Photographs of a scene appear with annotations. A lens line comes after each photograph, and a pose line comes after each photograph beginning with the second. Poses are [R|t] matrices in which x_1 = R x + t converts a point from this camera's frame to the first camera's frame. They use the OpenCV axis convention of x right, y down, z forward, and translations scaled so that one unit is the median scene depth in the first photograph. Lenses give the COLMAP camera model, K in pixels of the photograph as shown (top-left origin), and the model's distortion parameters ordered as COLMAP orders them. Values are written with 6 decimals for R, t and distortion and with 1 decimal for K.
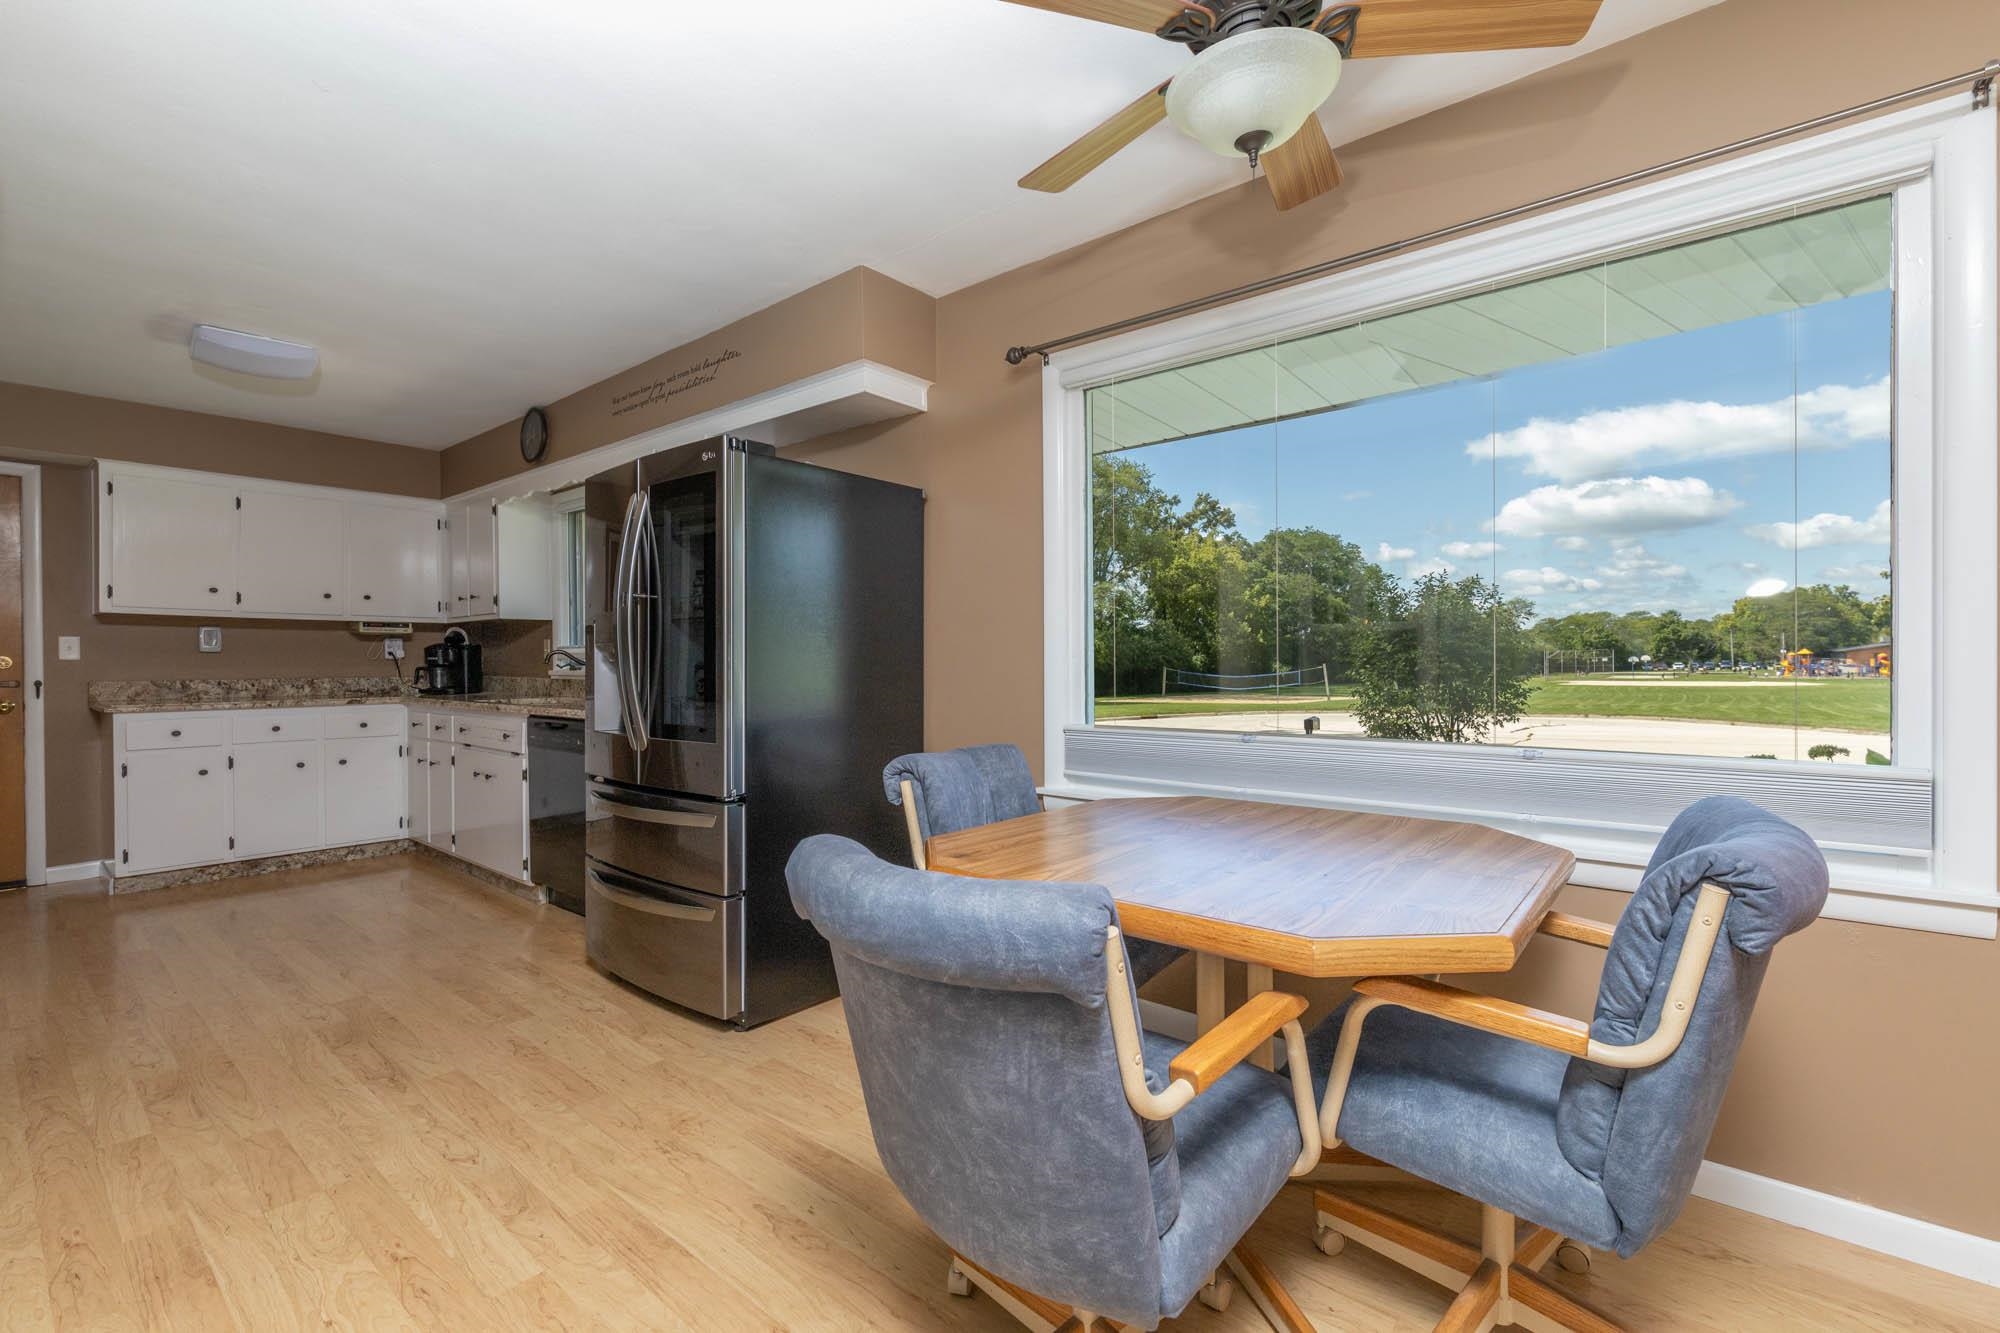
lens RADIAL K [[859.4, 0, 1003.3], [0, 859.4, 673.6], [0, 0, 1]] dist [-0.000835, -0.000513]
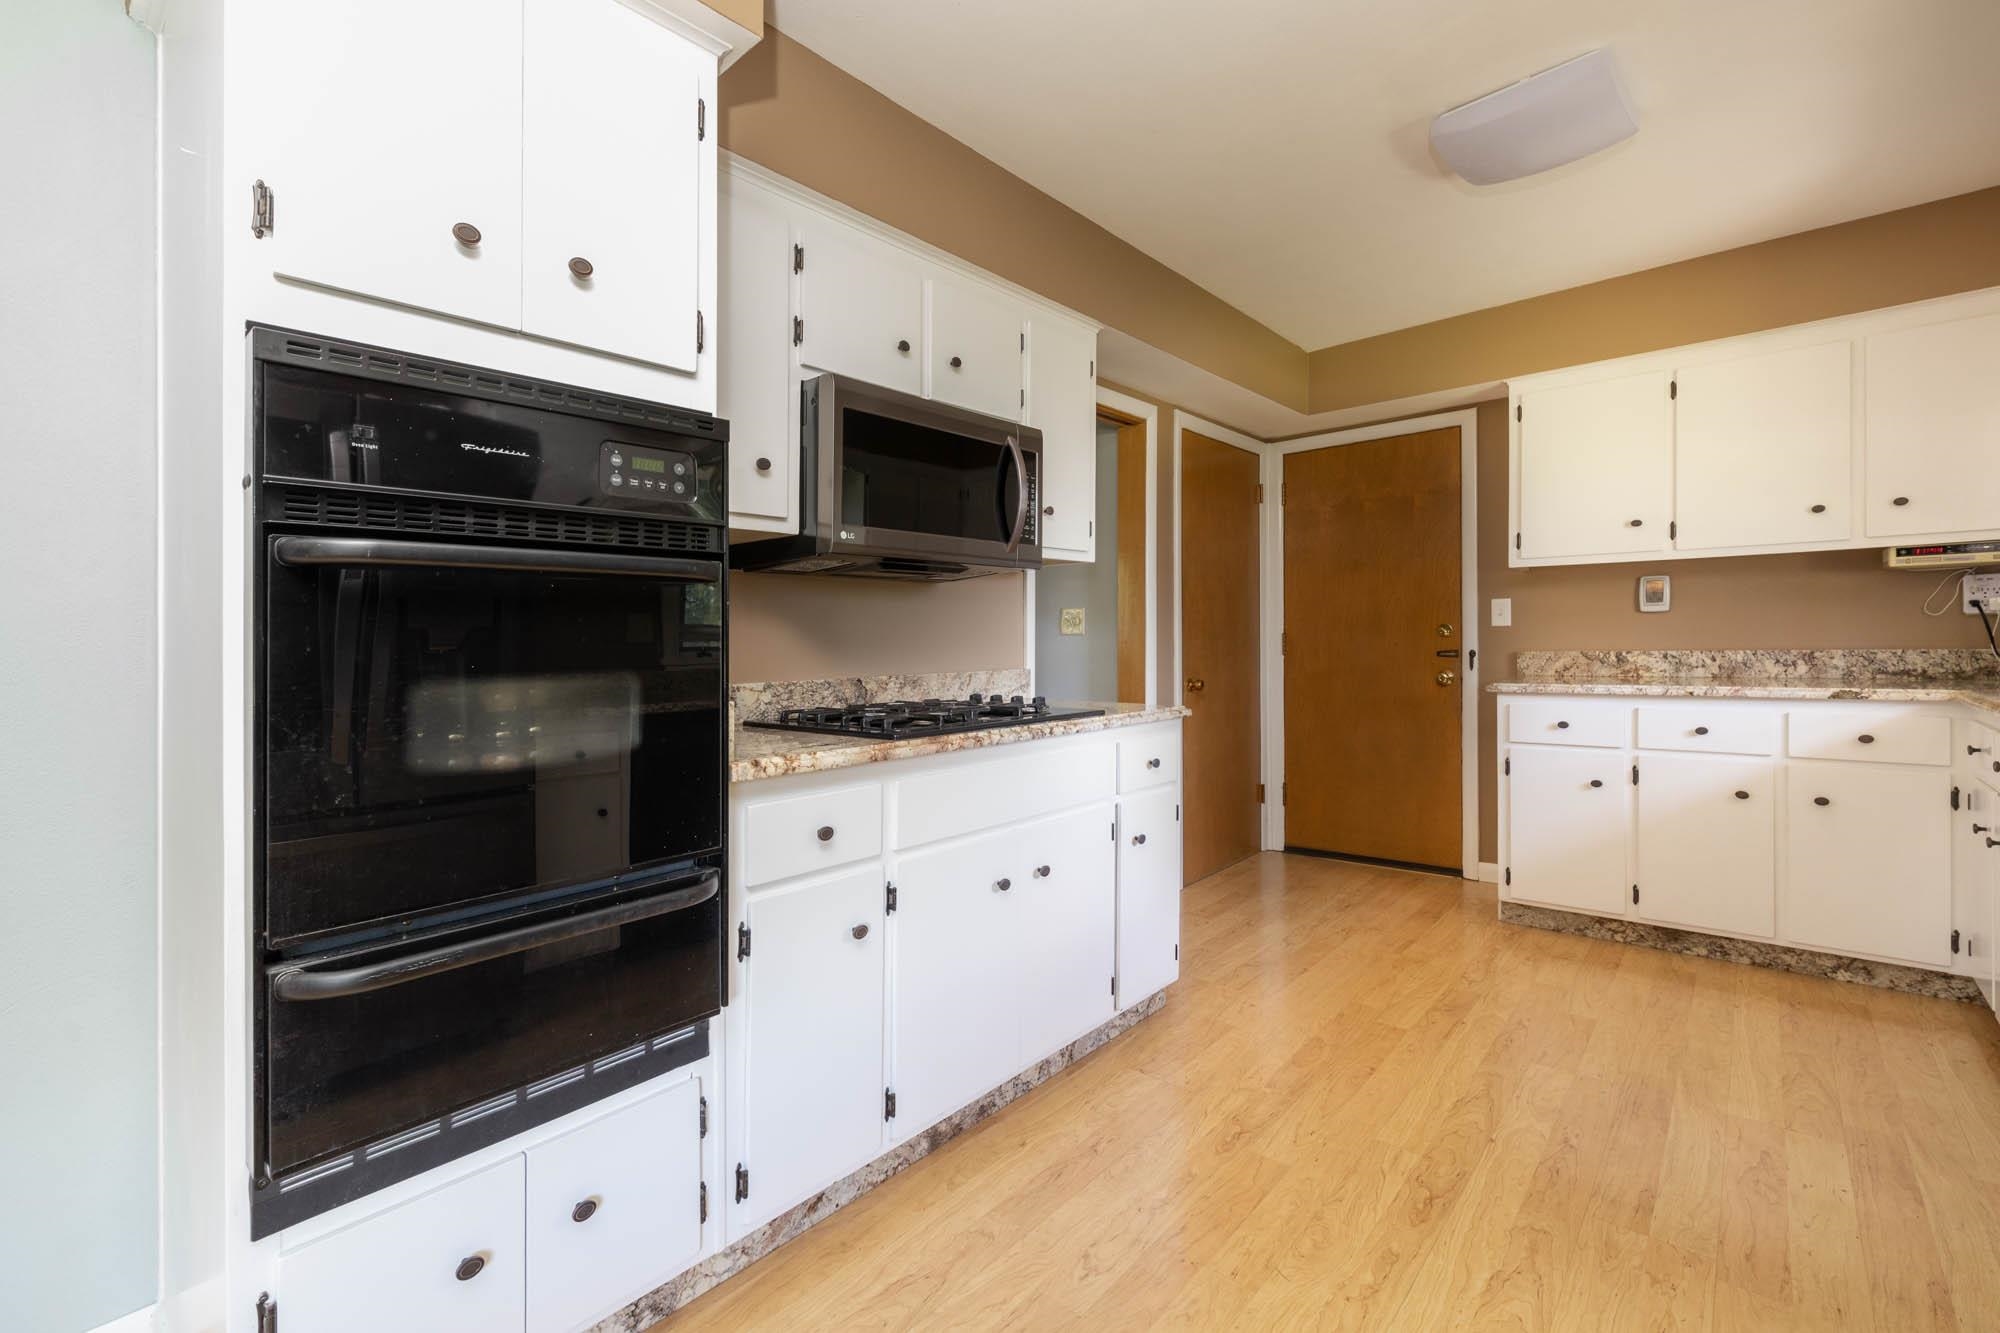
lens RADIAL K [[859.4, 0, 1021.2], [0, 859.4, 639.7], [0, 0, 1]] dist [-0.000835, -0.000513]
pose [[-0.057842, 0.007046, -0.998301, -0.187305], [0.006434, 0.999957, 0.006685, -0.010234], [0.998305, -0.006036, -0.057885, 0.527275]]
